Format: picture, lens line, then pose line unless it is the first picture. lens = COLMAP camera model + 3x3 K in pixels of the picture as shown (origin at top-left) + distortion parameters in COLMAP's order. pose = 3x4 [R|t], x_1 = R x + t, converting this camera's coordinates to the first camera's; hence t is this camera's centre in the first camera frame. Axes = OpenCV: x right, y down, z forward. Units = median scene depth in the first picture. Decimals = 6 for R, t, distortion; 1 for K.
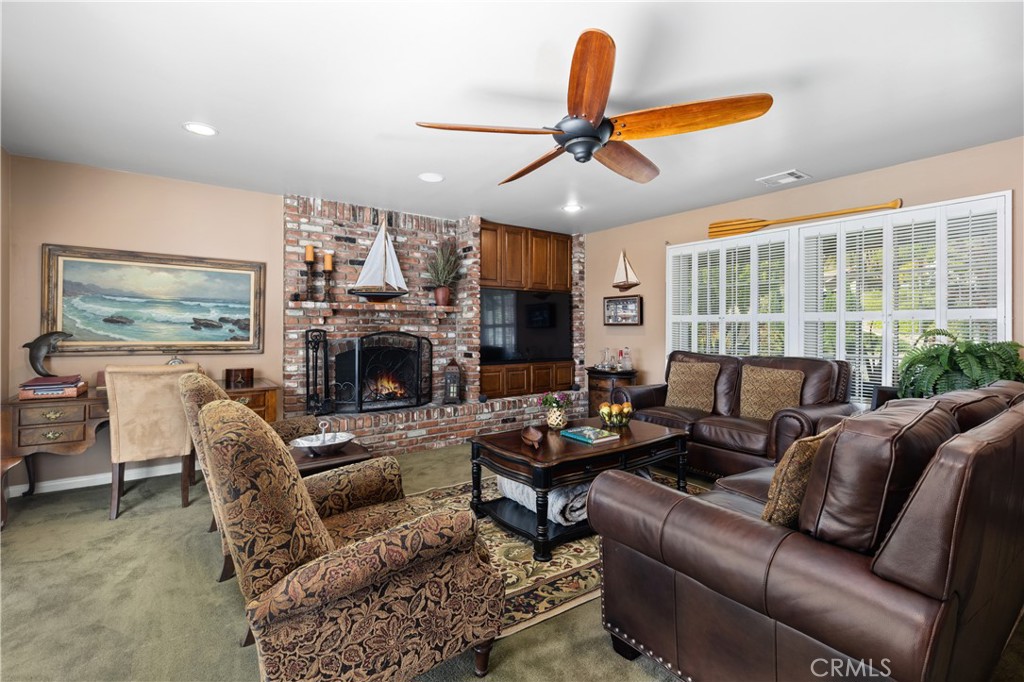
lens RADIAL K [[463.4, 0, 508.5], [0, 463.4, 331.1], [0, 0, 1]] dist [-0.000275, 0.000104]
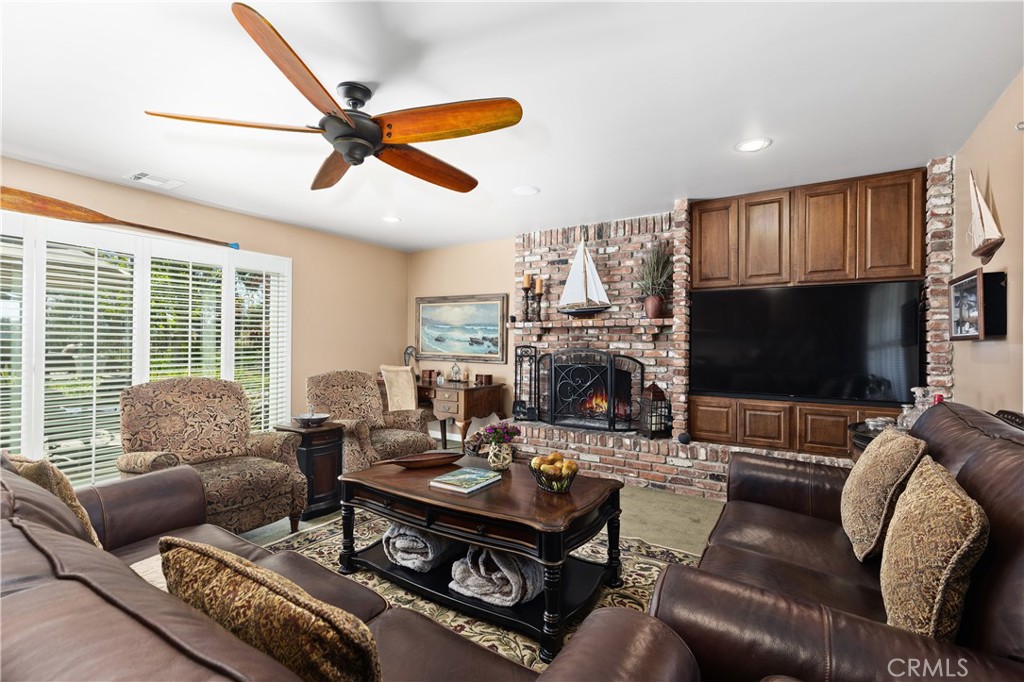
lens RADIAL K [[459.6, 0, 509.0], [0, 459.6, 344.7], [0, 0, 1]] dist [0.001200, 0.000199]
pose [[0.354159, -0.000530, -0.935185, 0.625153], [-0.013364, 0.999895, -0.005628, 0.000779], [0.935090, 0.014491, 0.354114, 0.535749]]
